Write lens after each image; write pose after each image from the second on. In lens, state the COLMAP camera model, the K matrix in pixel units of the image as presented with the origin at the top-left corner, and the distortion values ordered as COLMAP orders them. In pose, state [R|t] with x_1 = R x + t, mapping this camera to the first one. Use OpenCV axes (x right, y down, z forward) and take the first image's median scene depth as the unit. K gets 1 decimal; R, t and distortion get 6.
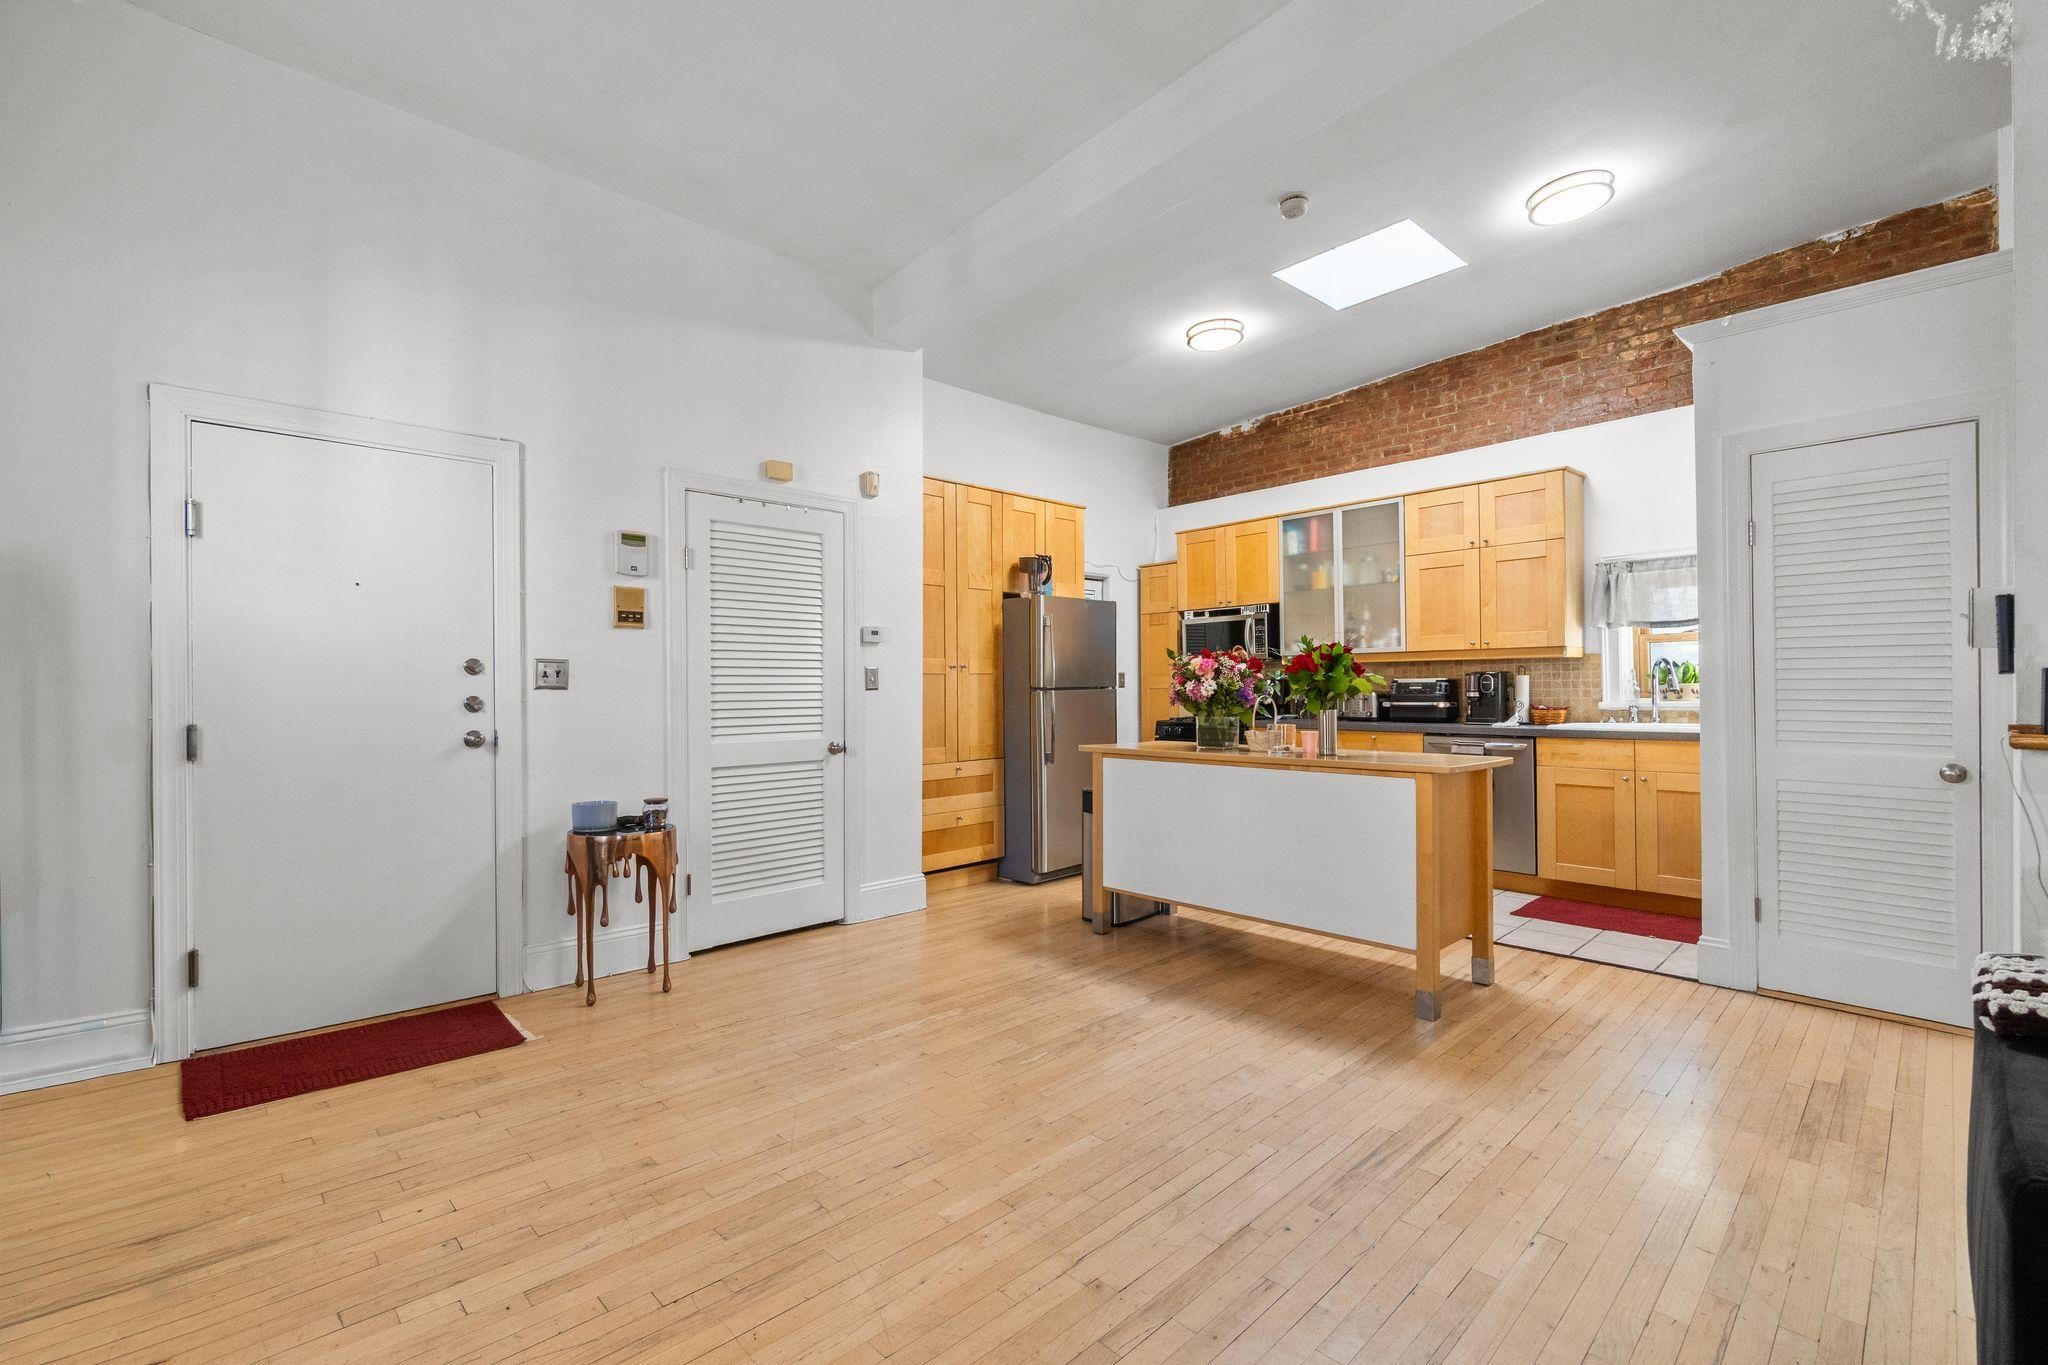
lens RADIAL K [[895.8, 0, 1015.0], [0, 895.8, 686.0], [0, 0, 1]] dist [-0.006353, 0.001351]
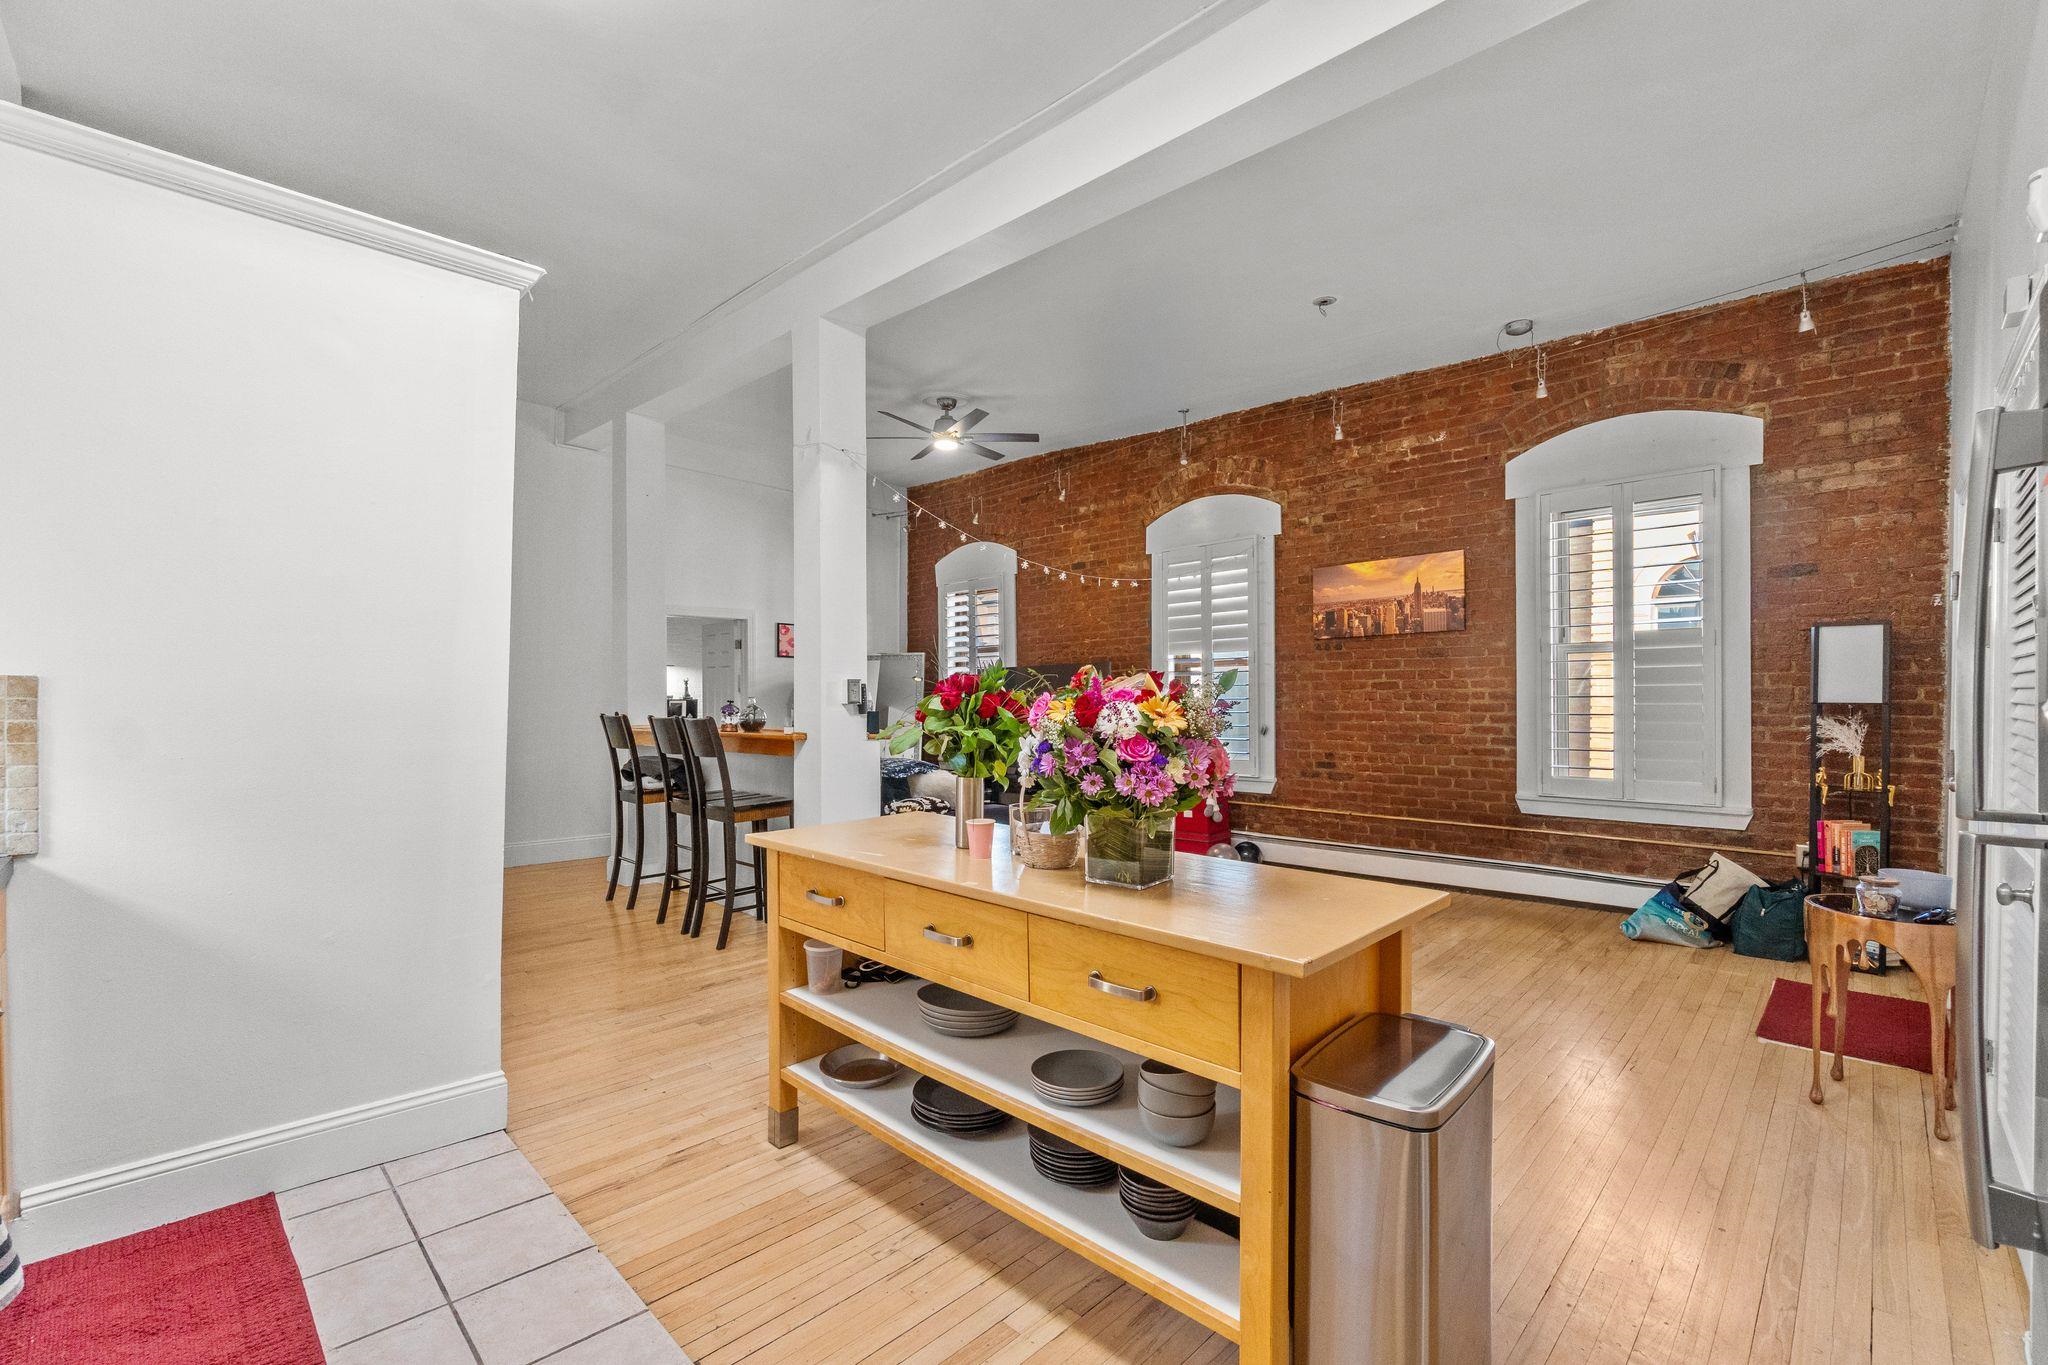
lens RADIAL K [[884.4, 0, 1011.4], [0, 884.4, 708.2], [0, 0, 1]] dist [-0.006288, 0.001136]
pose [[-0.999561, 0.005962, -0.029012, 0.266802], [0.005428, 0.999815, 0.018445, -0.026814], [0.029117, 0.018279, -0.999409, 1.293491]]
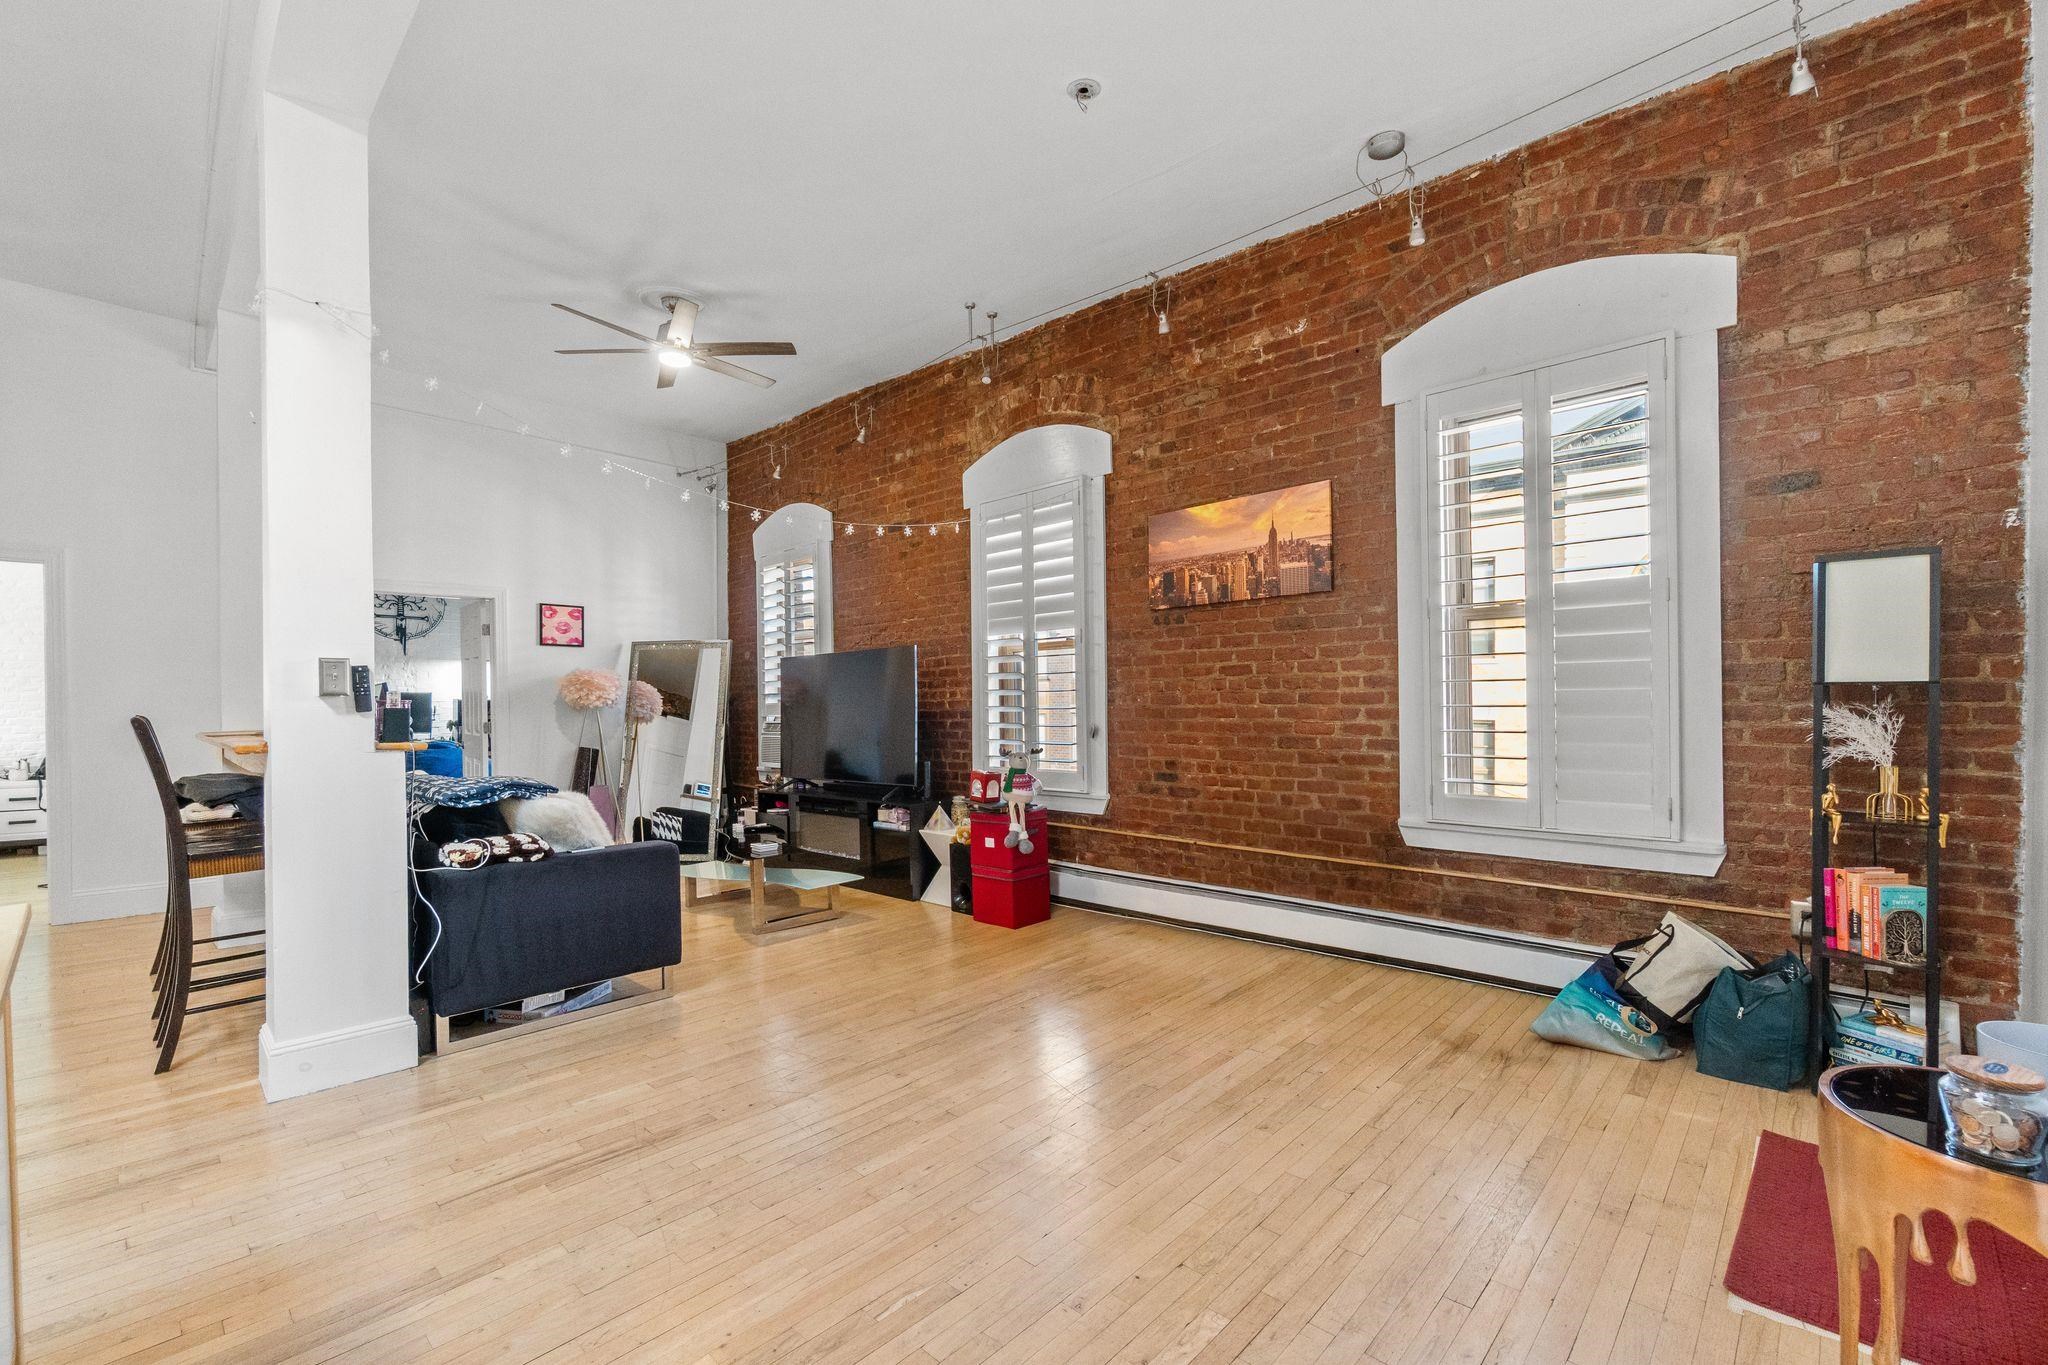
lens RADIAL K [[884.4, 0, 1013.7], [0, 884.4, 709.6], [0, 0, 1]] dist [-0.006288, 0.001136]
pose [[-0.999087, 0.013446, -0.040547, -0.023411], [0.012687, 0.999740, 0.018924, -0.012245], [0.040791, 0.018392, -0.998998, 0.979531]]
